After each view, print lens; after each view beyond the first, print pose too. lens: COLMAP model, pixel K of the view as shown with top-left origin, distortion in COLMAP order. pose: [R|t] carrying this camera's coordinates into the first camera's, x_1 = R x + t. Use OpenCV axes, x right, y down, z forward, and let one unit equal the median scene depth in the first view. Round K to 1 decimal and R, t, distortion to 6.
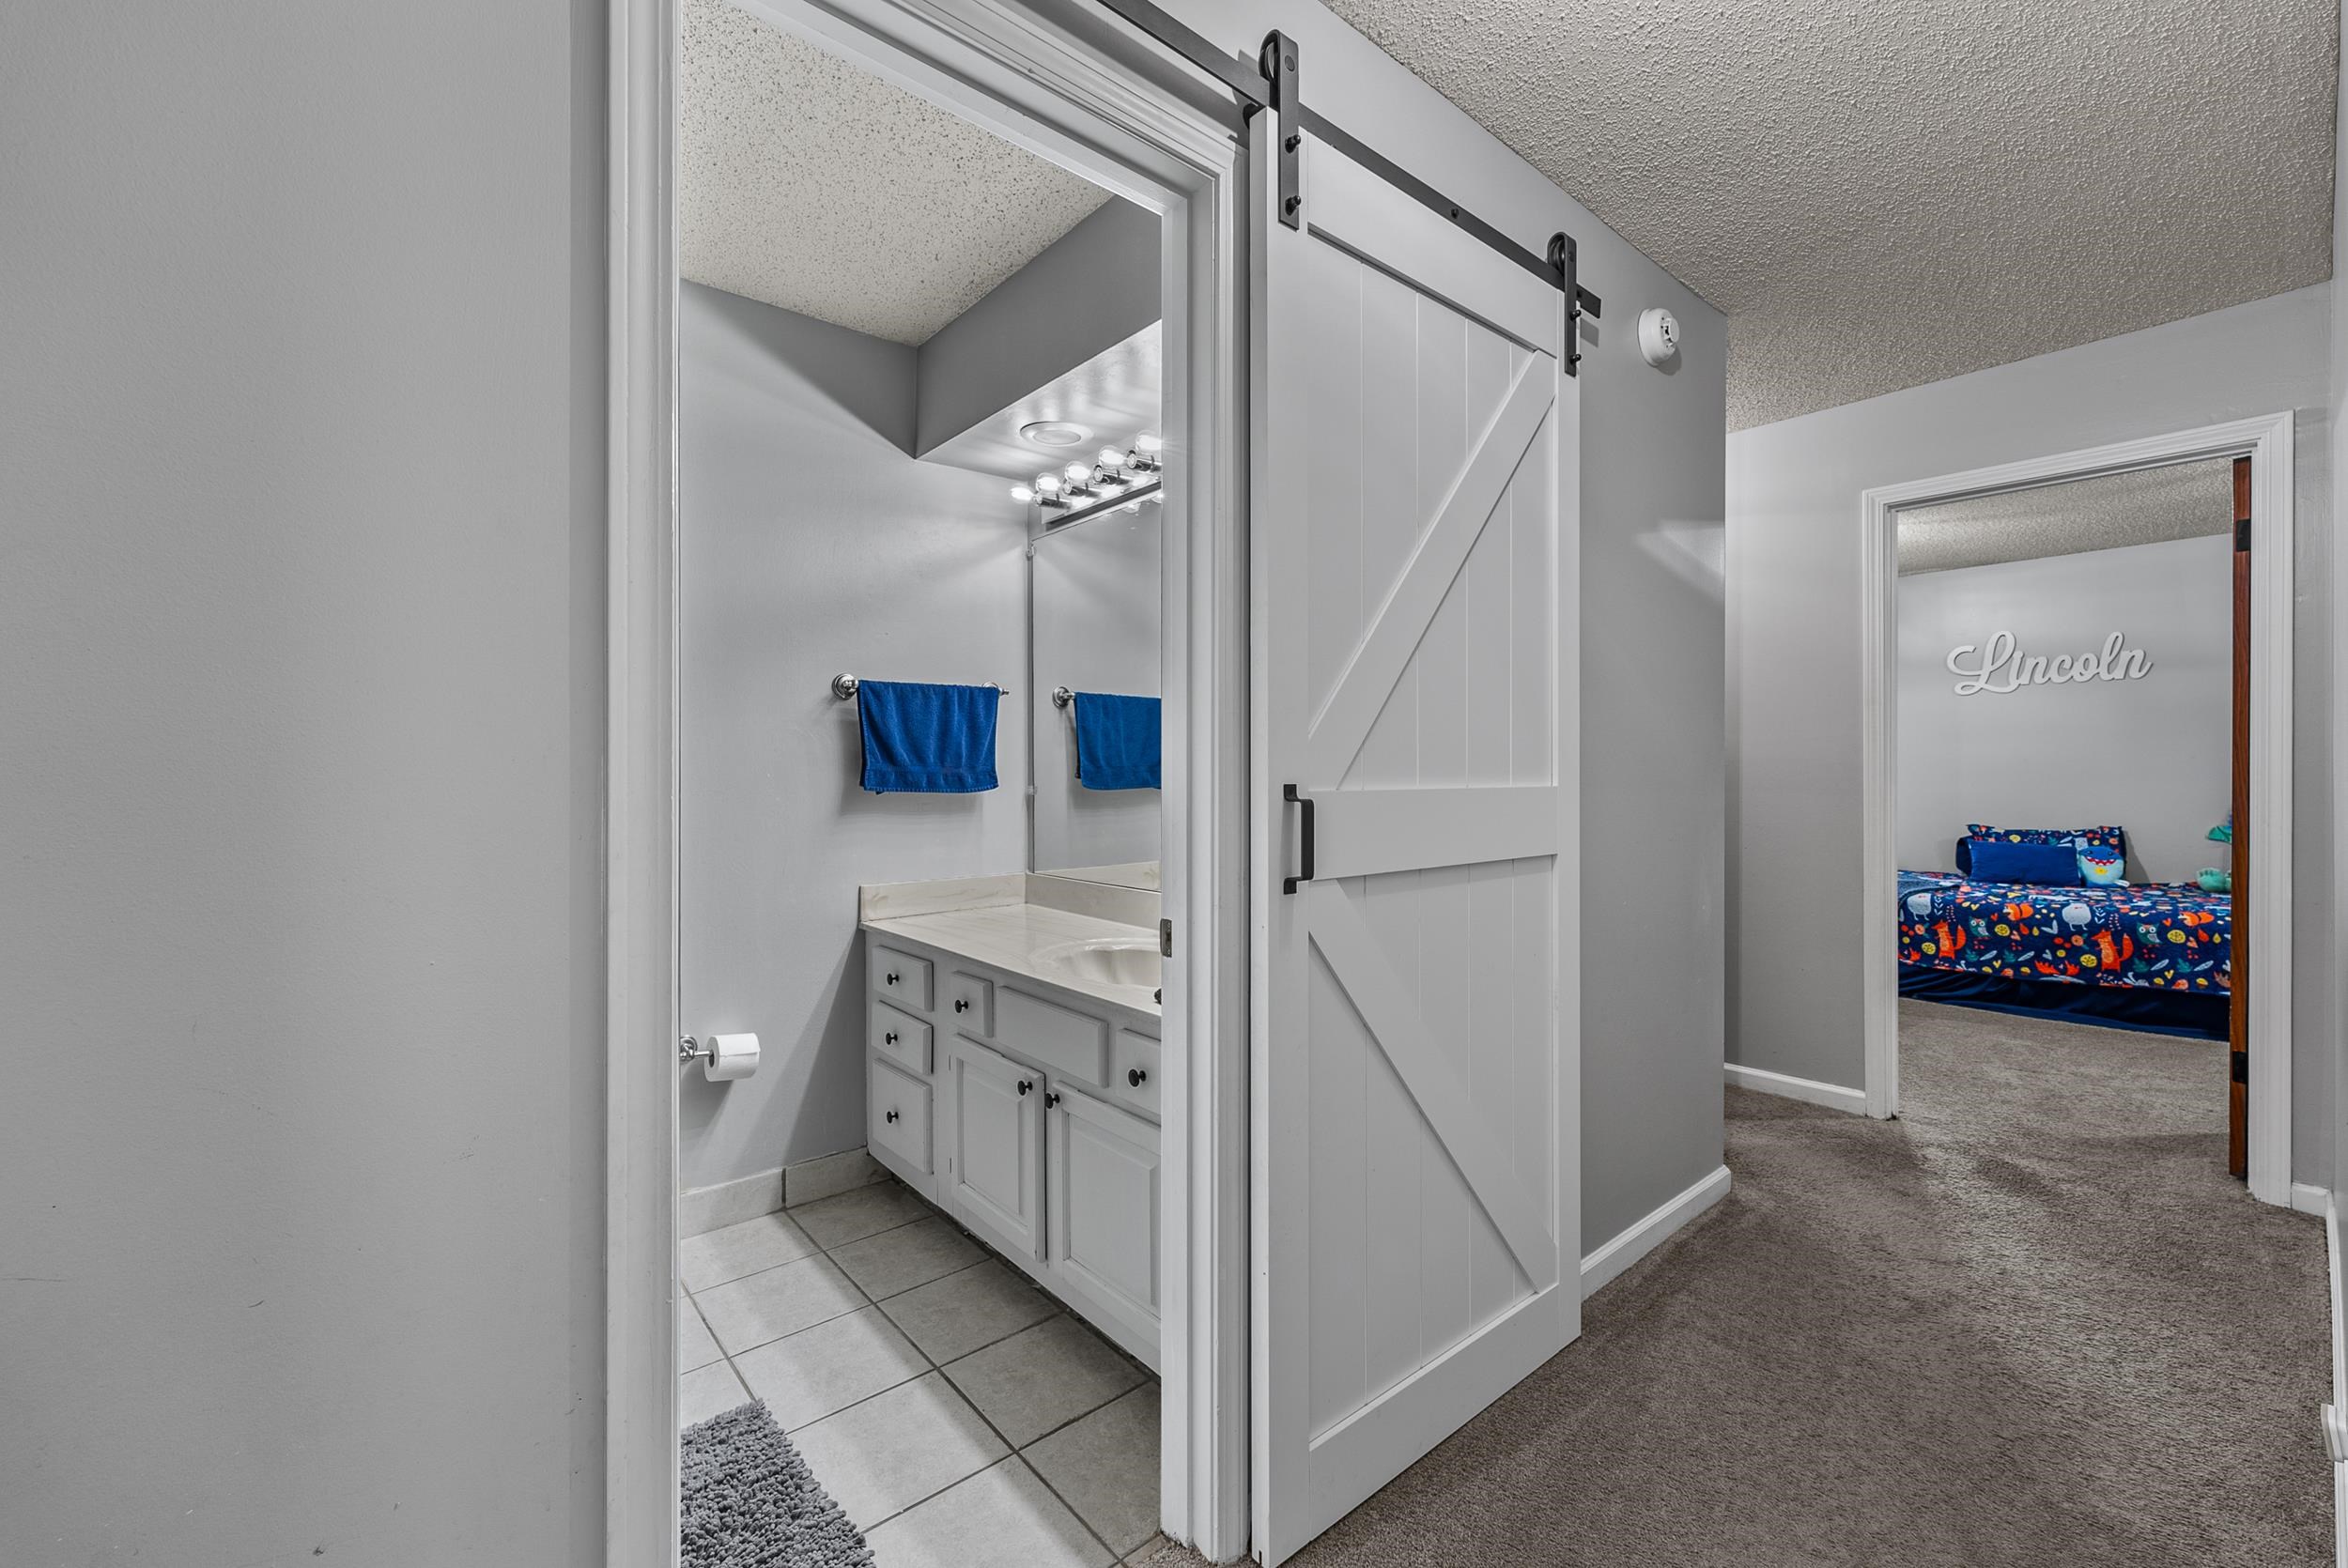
lens RADIAL K [[986.1, 0, 1188.2], [0, 986.1, 773.6], [0, 0, 1]] dist [0.003839, 0.000181]
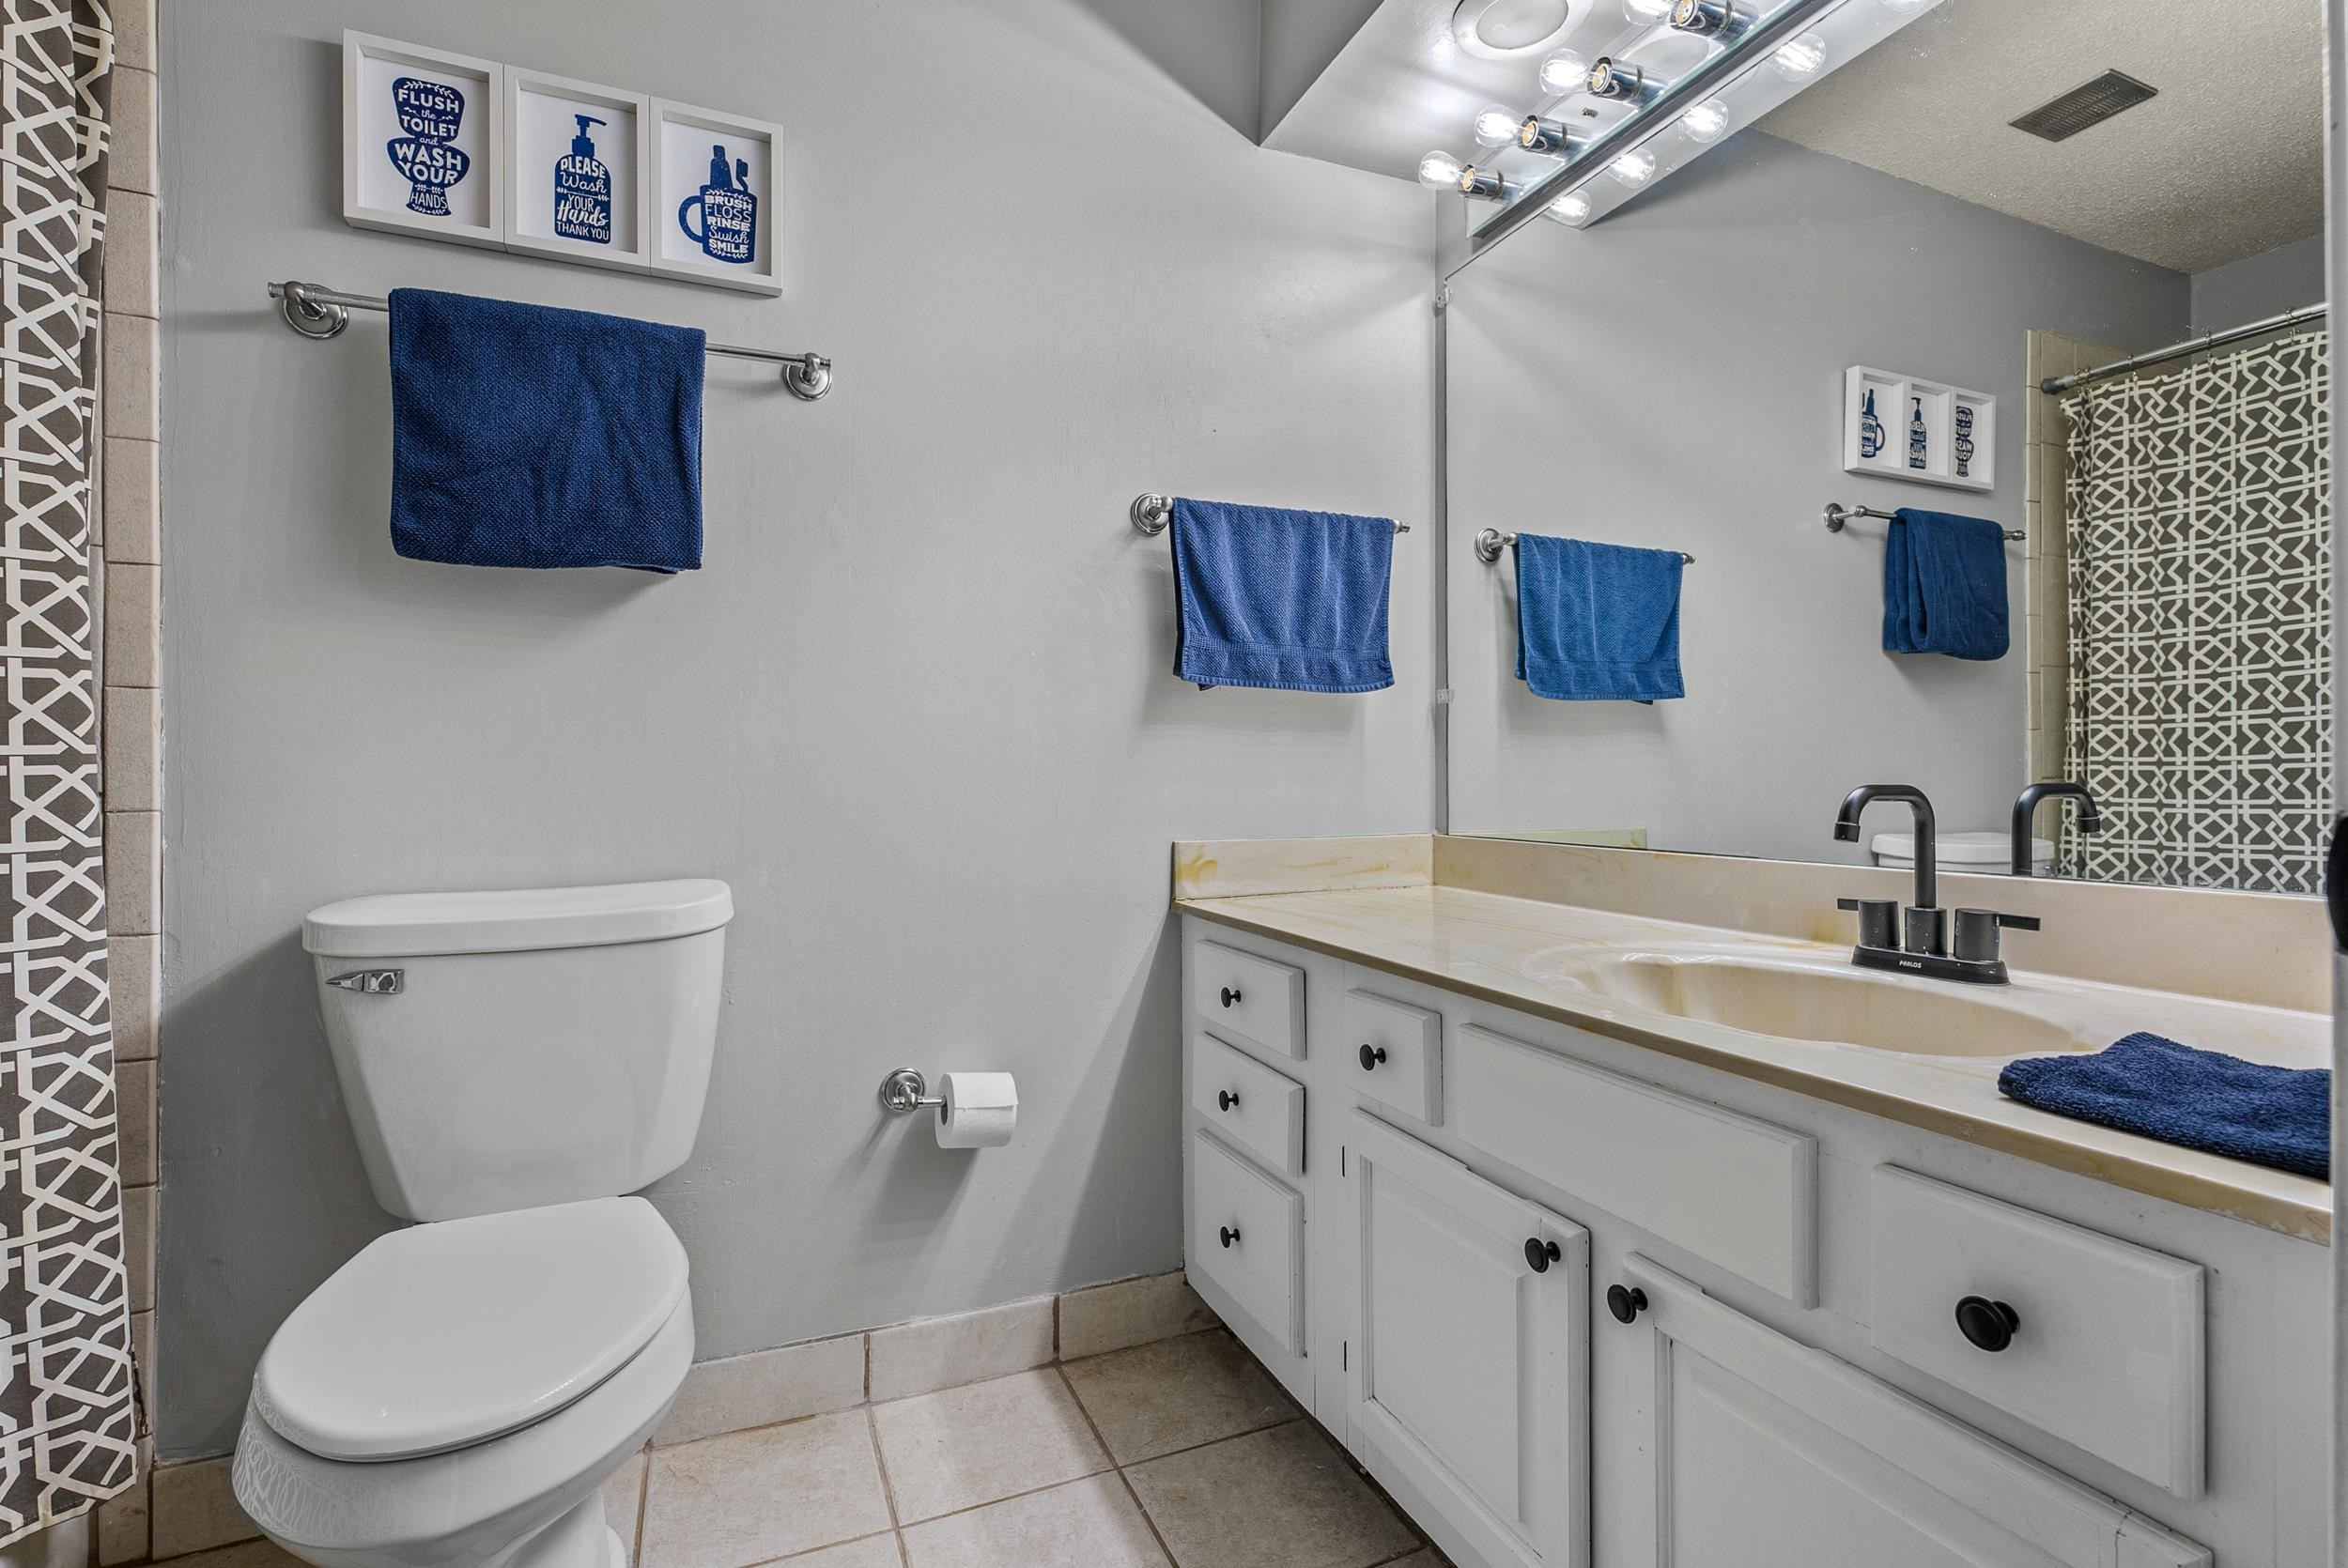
lens RADIAL K [[1046.3, 0, 1171.3], [0, 1046.3, 788.9], [0, 0, 1]] dist [-0.003552, -0.000140]
pose [[0.954861, -0.001459, -0.297051, -0.144934], [-0.000448, 0.999980, -0.006351, 0.087184], [0.297054, 0.006198, 0.954841, 0.390615]]
